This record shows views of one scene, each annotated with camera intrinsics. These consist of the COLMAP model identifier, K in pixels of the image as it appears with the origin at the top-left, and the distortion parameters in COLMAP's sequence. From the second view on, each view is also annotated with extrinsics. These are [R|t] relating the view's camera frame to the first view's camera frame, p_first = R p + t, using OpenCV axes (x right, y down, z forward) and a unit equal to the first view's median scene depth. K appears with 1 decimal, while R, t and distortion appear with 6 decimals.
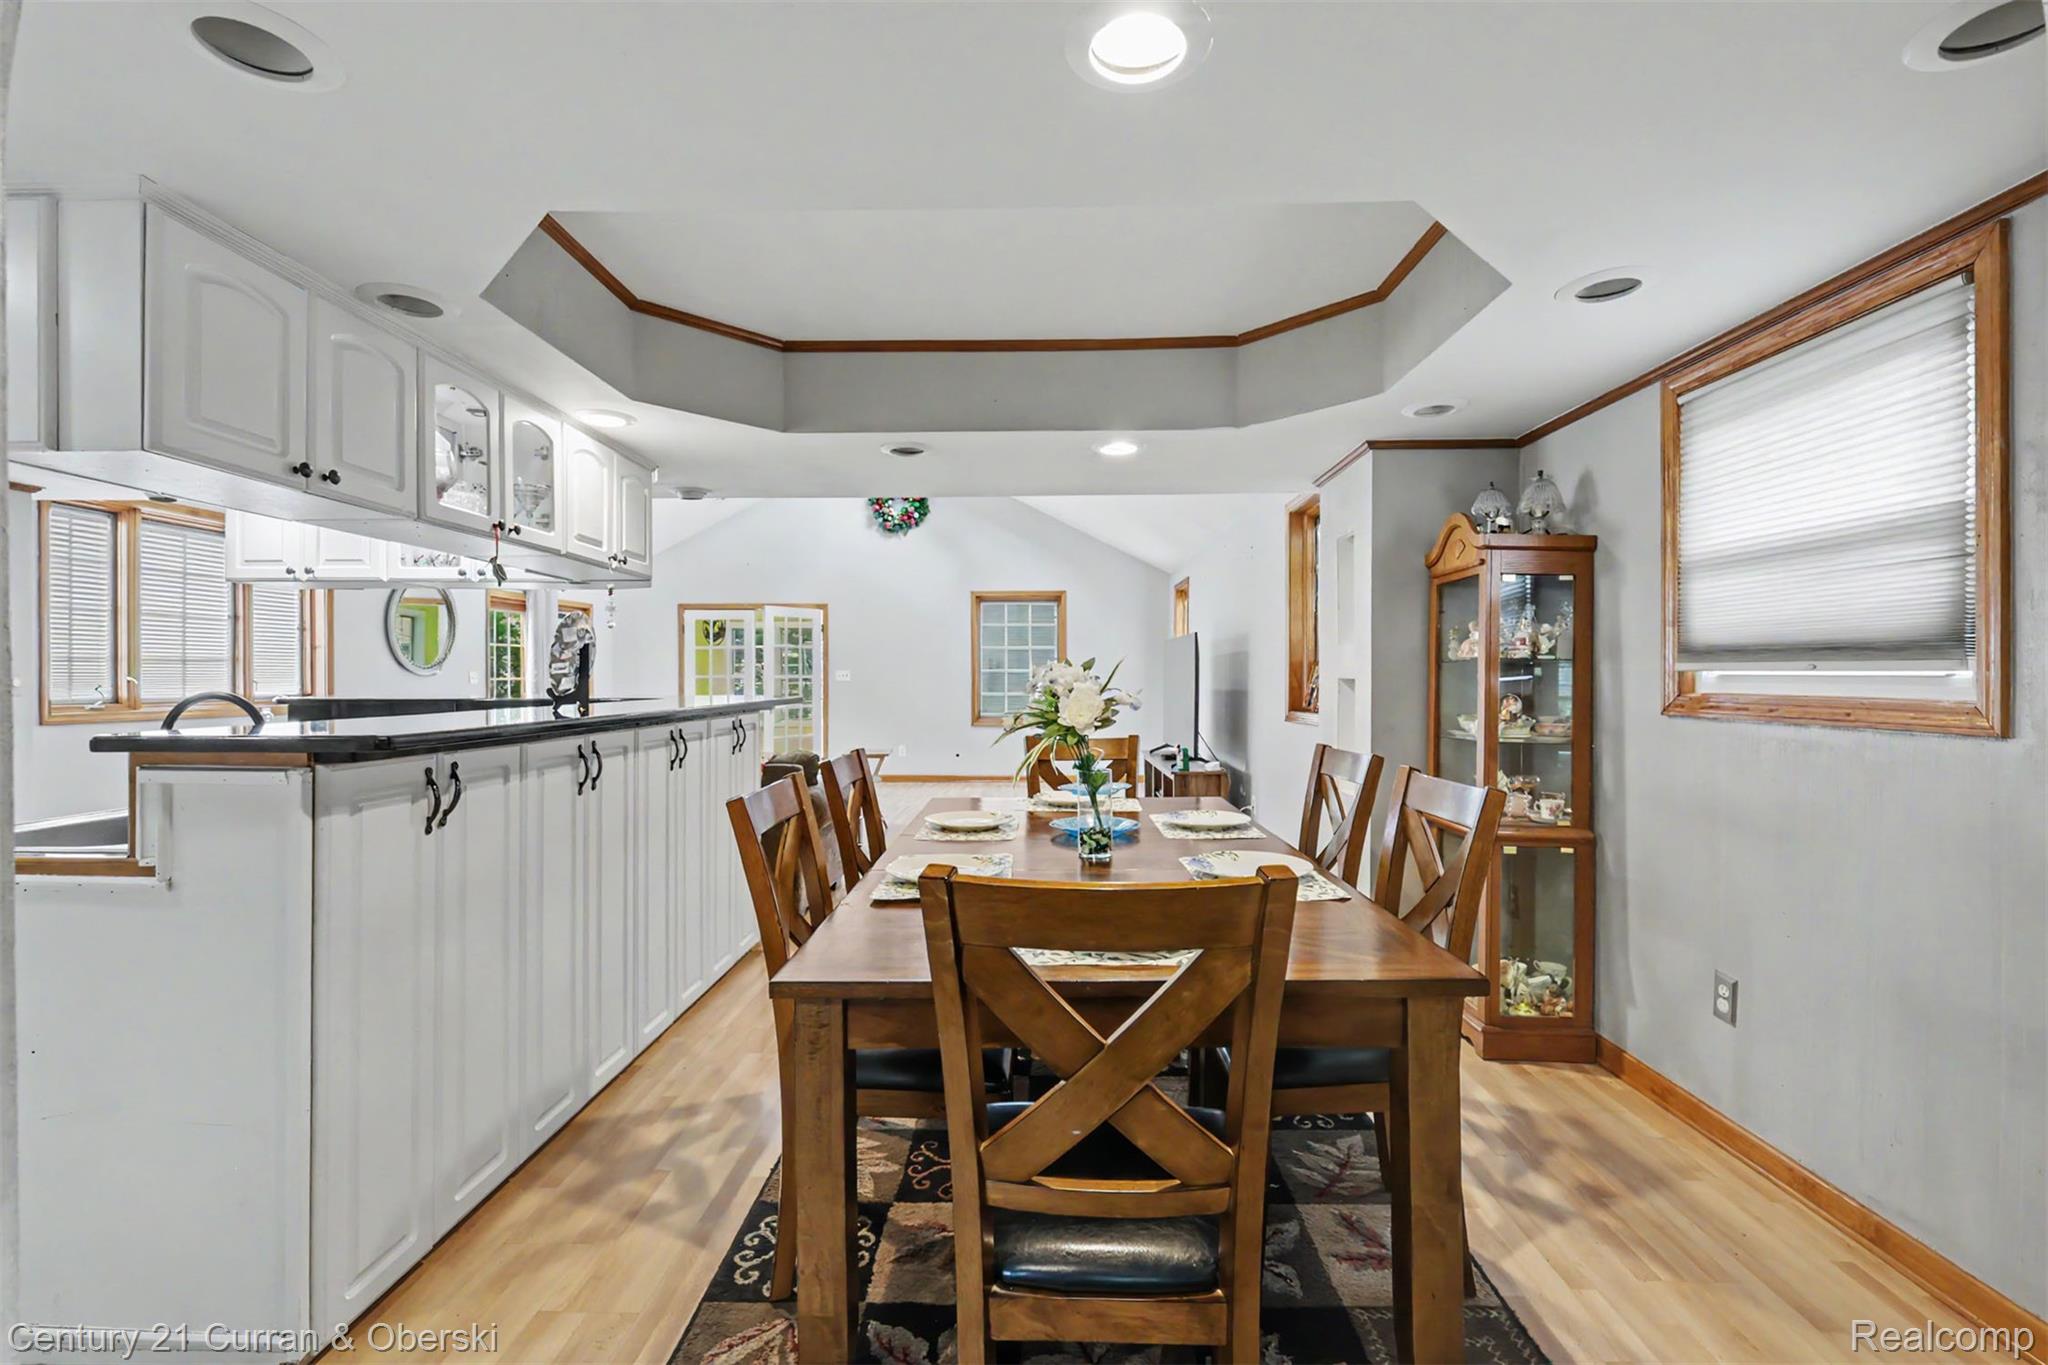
lens RADIAL K [[900.5, 0, 1026.3], [0, 900.5, 669.5], [0, 0, 1]] dist [0.000871, 0.000632]
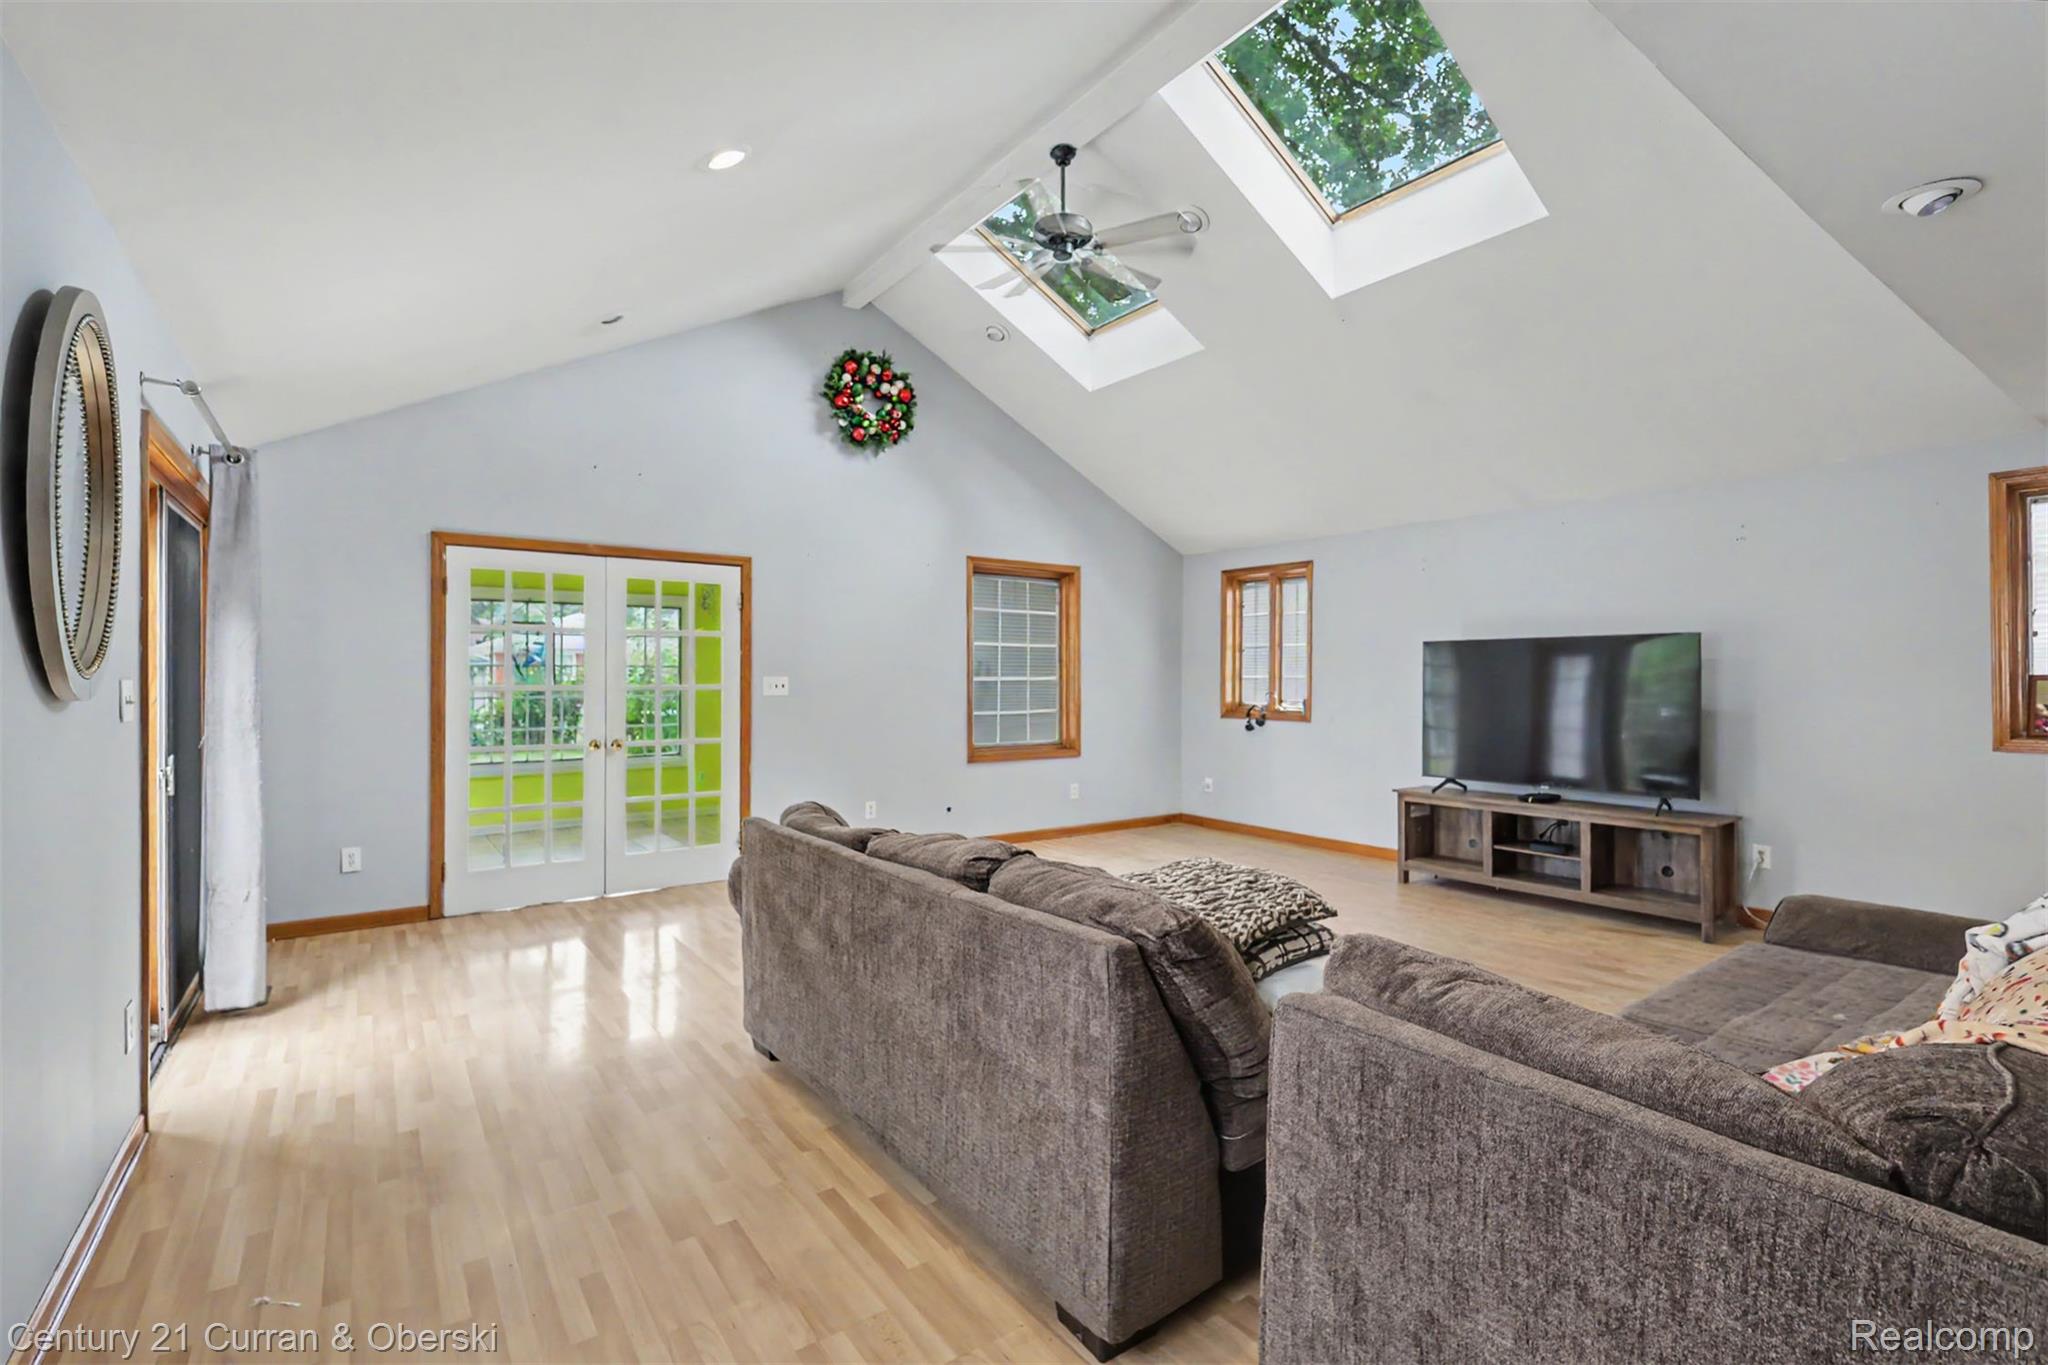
lens RADIAL K [[916.5, 0, 1024.2], [0, 916.5, 685.5], [0, 0, 1]] dist [0.001954, 0.000024]
pose [[0.797910, -0.001710, 0.602774, -1.203681], [-0.006898, 0.999905, 0.011968, -0.004858], [-0.602737, -0.013707, 0.797822, 1.244252]]
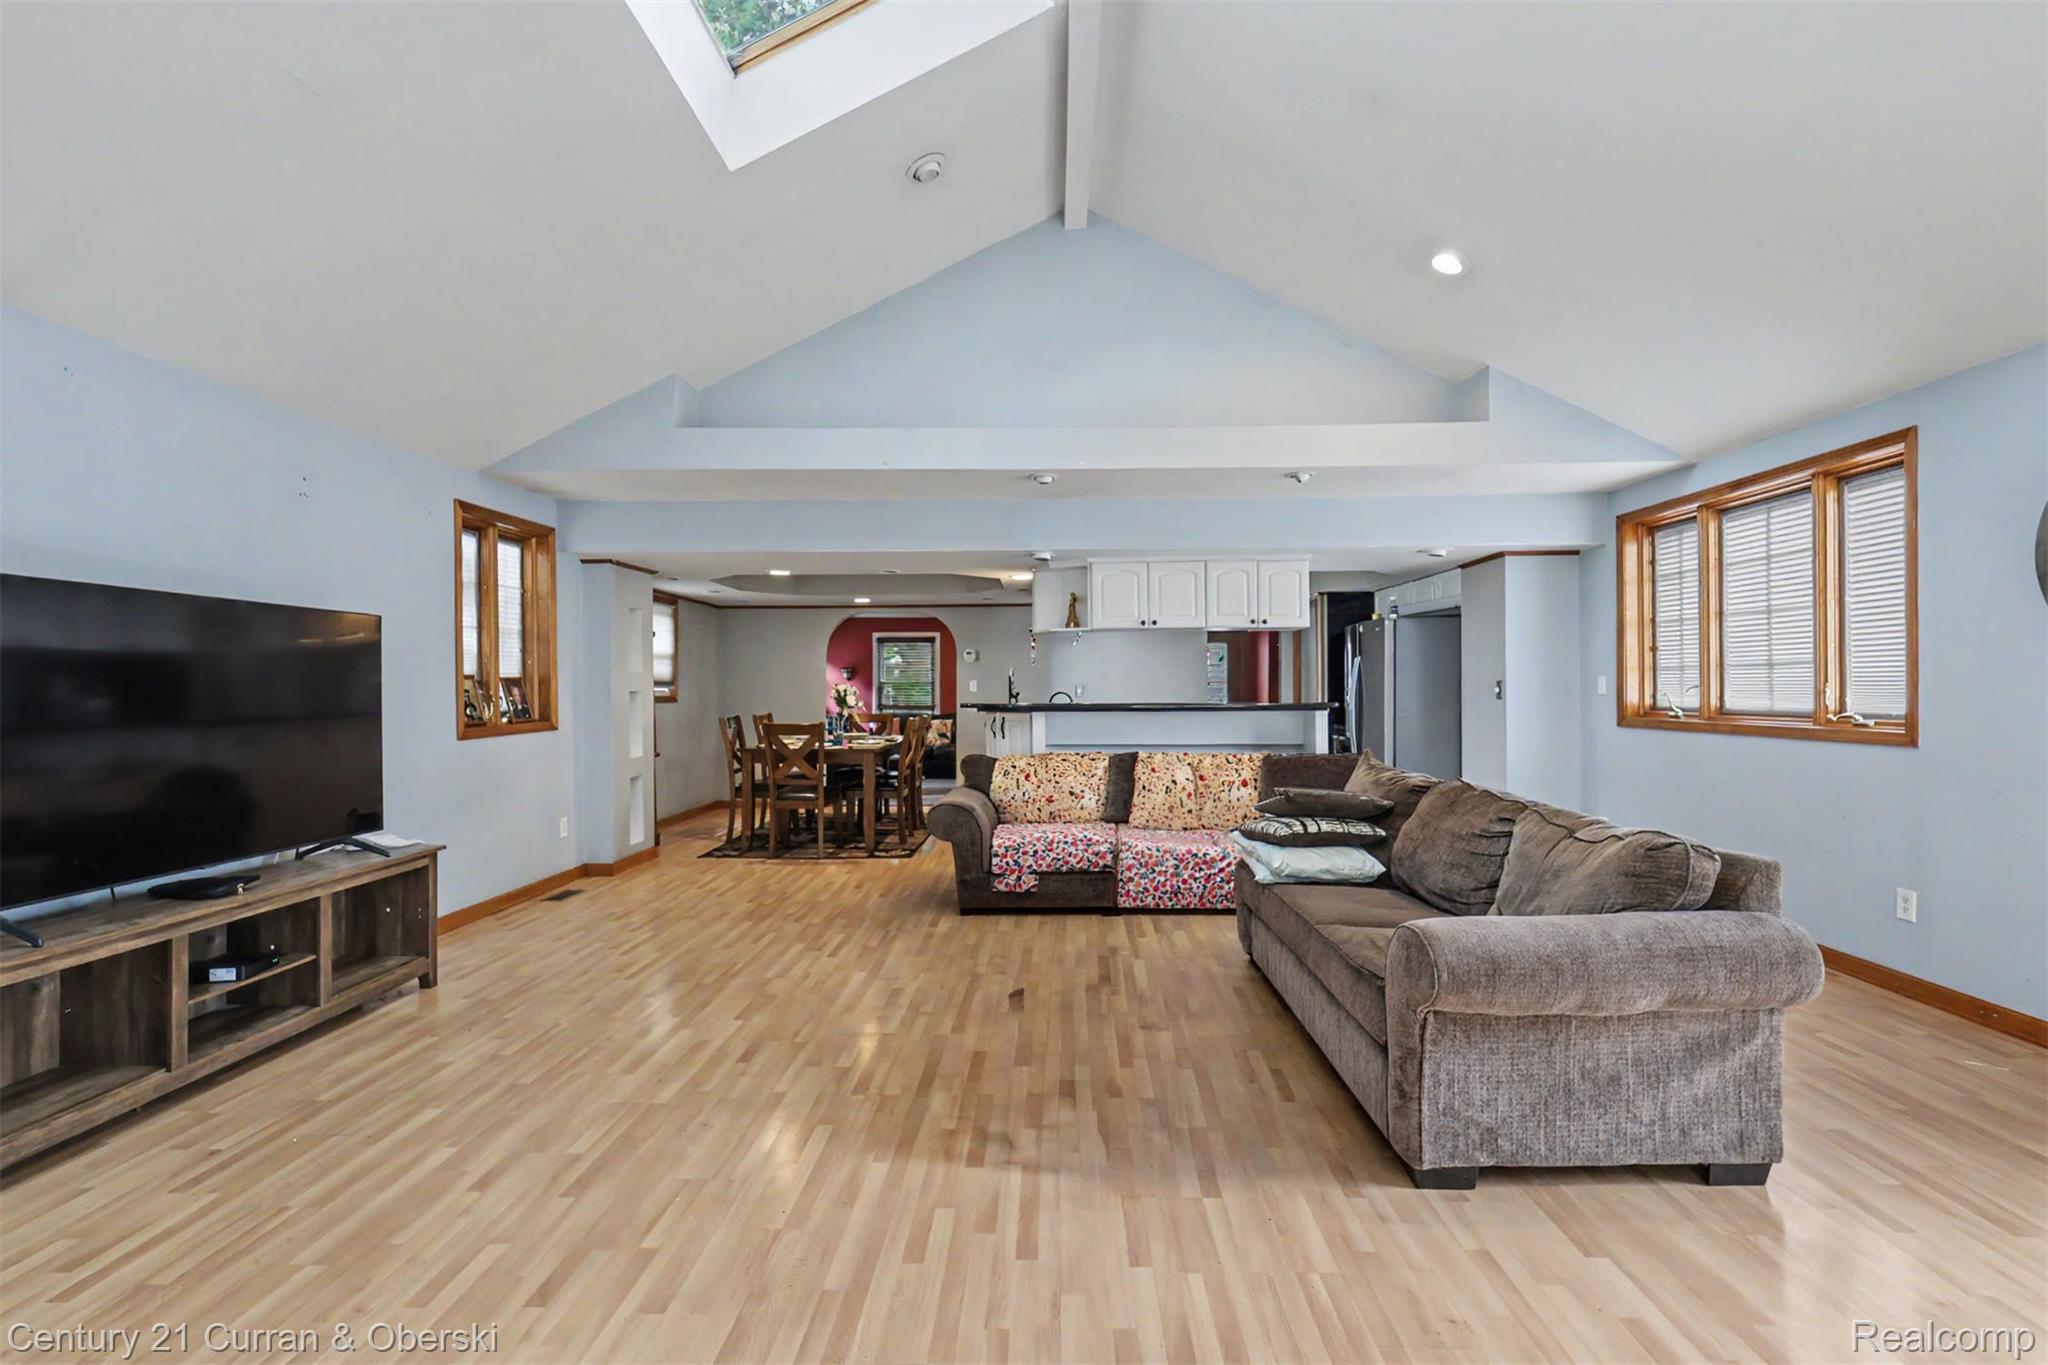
lens RADIAL K [[907.0, 0, 1037.2], [0, 907.0, 691.0], [0, 0, 1]] dist [-0.000360, -0.000934]
pose [[-0.999966, 0.006471, -0.005015, -0.395775], [0.006485, 0.999975, -0.002736, 0.017519], [0.004998, -0.002768, -0.999984, 2.680860]]
